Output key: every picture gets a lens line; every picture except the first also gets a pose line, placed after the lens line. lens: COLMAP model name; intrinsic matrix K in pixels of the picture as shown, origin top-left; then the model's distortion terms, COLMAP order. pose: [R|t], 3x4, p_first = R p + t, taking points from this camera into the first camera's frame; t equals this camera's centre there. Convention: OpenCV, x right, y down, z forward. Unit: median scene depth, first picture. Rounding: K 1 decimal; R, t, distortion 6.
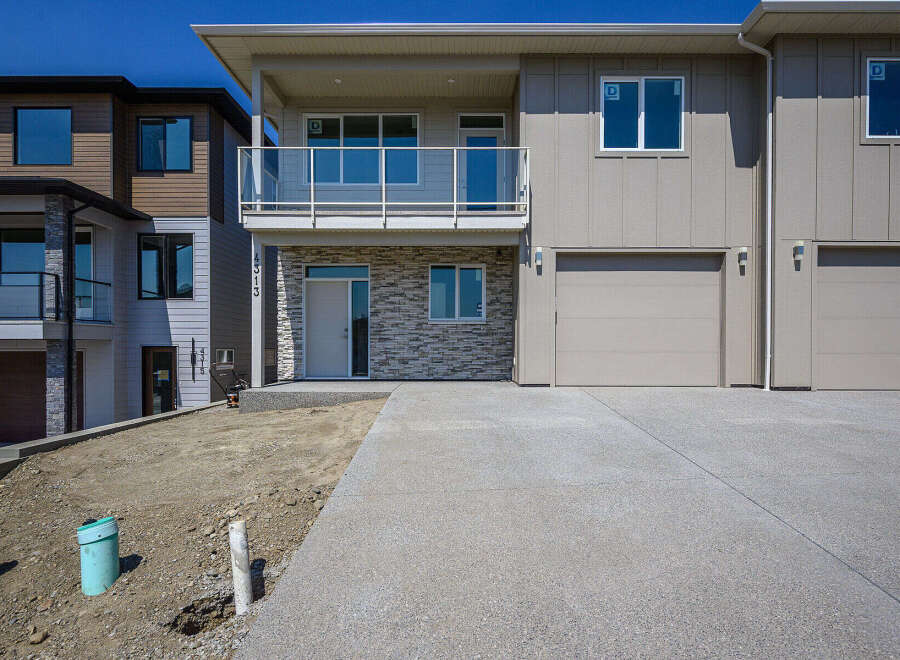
lens RADIAL K [[541.6, 0, 456.1], [0, 541.6, 355.2], [0, 0, 1]] dist [0.006142, -0.003071]
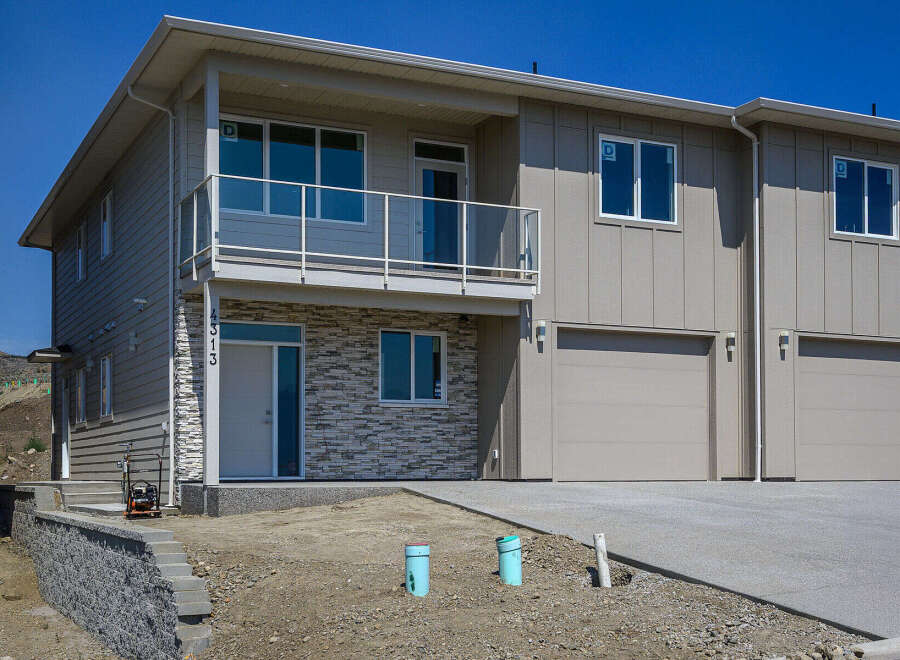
lens RADIAL K [[1182.9, 0, 443.3], [0, 1182.9, 453.9], [0, 0, 1]] dist [-0.002611, 0.000000]
pose [[0.906672, 0.003940, 0.421819, -0.784880], [0.007529, 0.999646, -0.025519, 0.061256], [-0.421770, 0.026313, 0.906321, -0.642890]]
